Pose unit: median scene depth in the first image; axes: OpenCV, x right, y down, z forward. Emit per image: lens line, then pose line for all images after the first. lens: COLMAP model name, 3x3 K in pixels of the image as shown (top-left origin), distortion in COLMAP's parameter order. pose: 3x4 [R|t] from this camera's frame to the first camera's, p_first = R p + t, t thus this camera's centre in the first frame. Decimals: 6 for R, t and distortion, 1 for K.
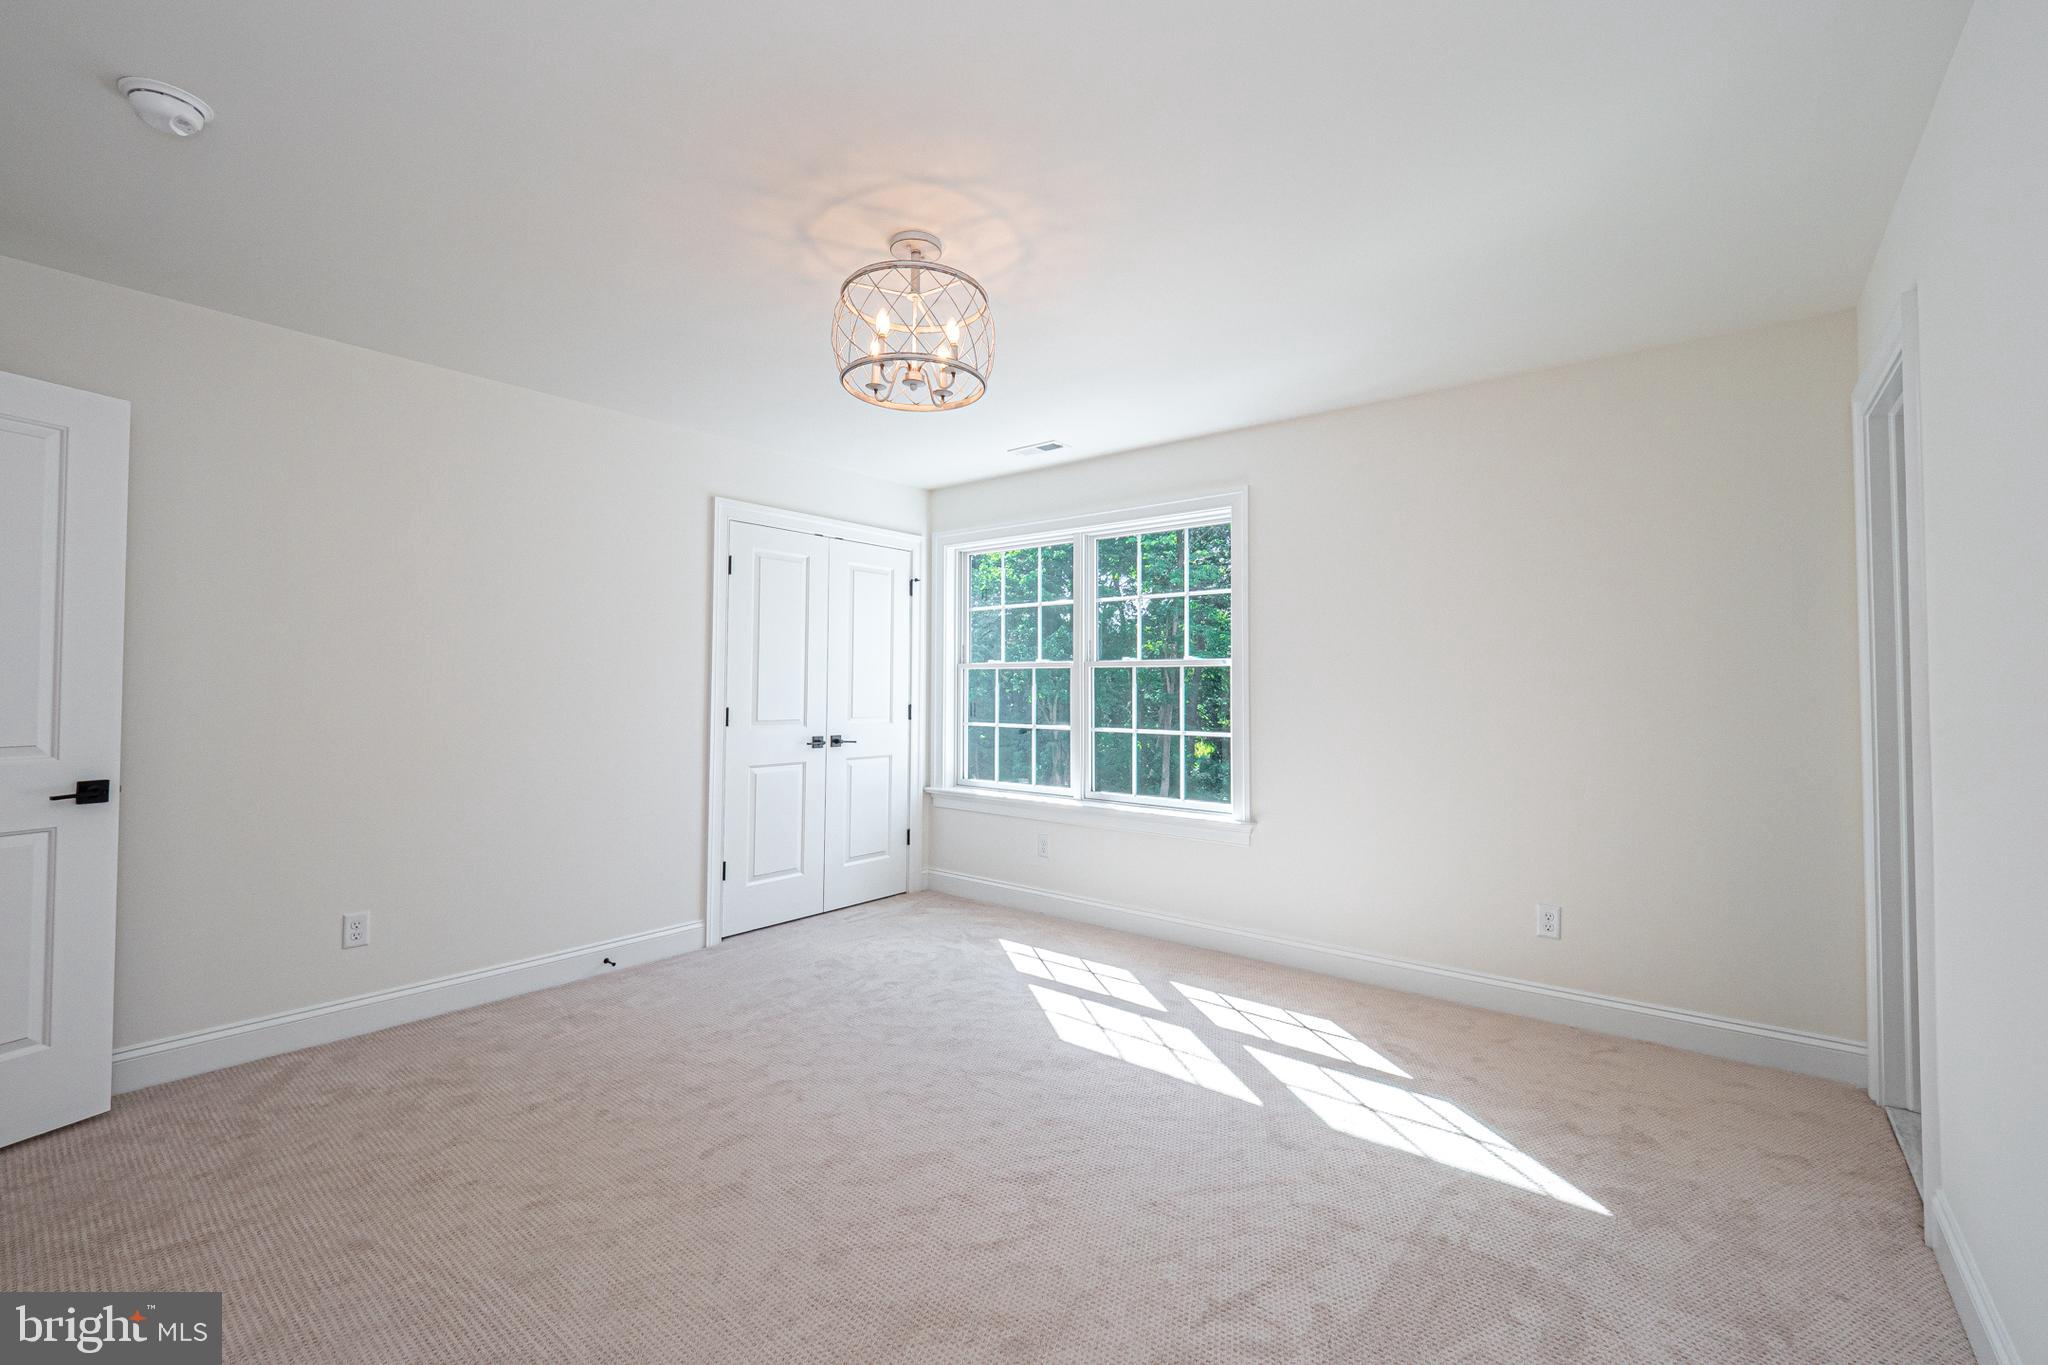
lens RADIAL K [[899.4, 0, 1020.7], [0, 899.4, 665.0], [0, 0, 1]] dist [0.050770, -0.031959]
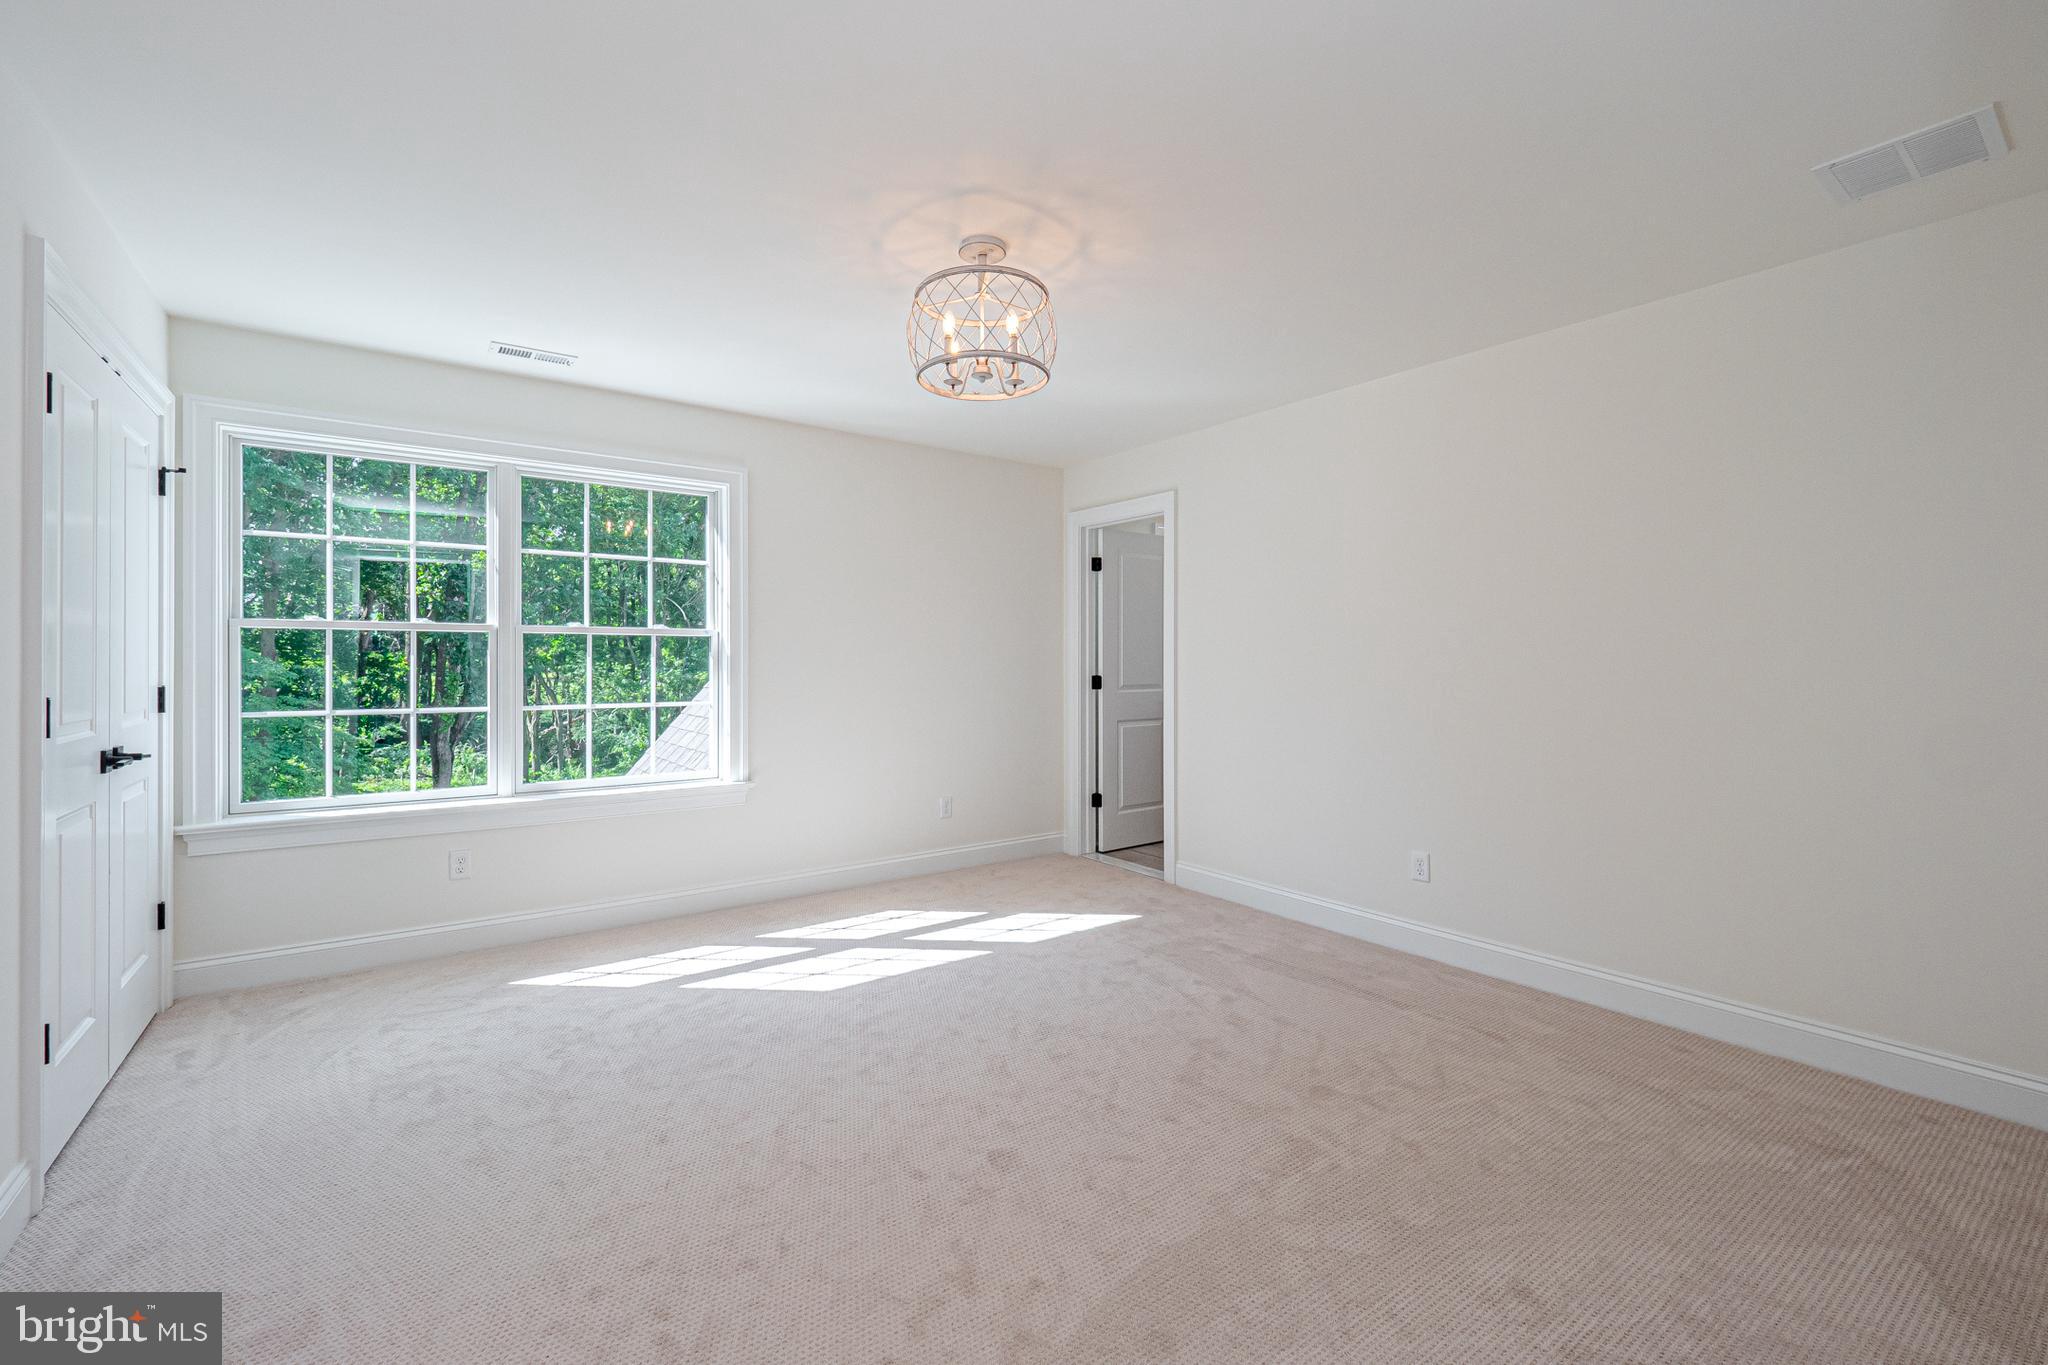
lens RADIAL K [[893.2, 0, 1027.9], [0, 893.2, 685.8], [0, 0, 1]] dist [0.026332, -0.025237]
pose [[0.227395, -0.032035, 0.973275, -0.737070], [-0.027961, 0.998832, 0.039409, 0.006584], [-0.973401, -0.036175, 0.226234, 0.442547]]
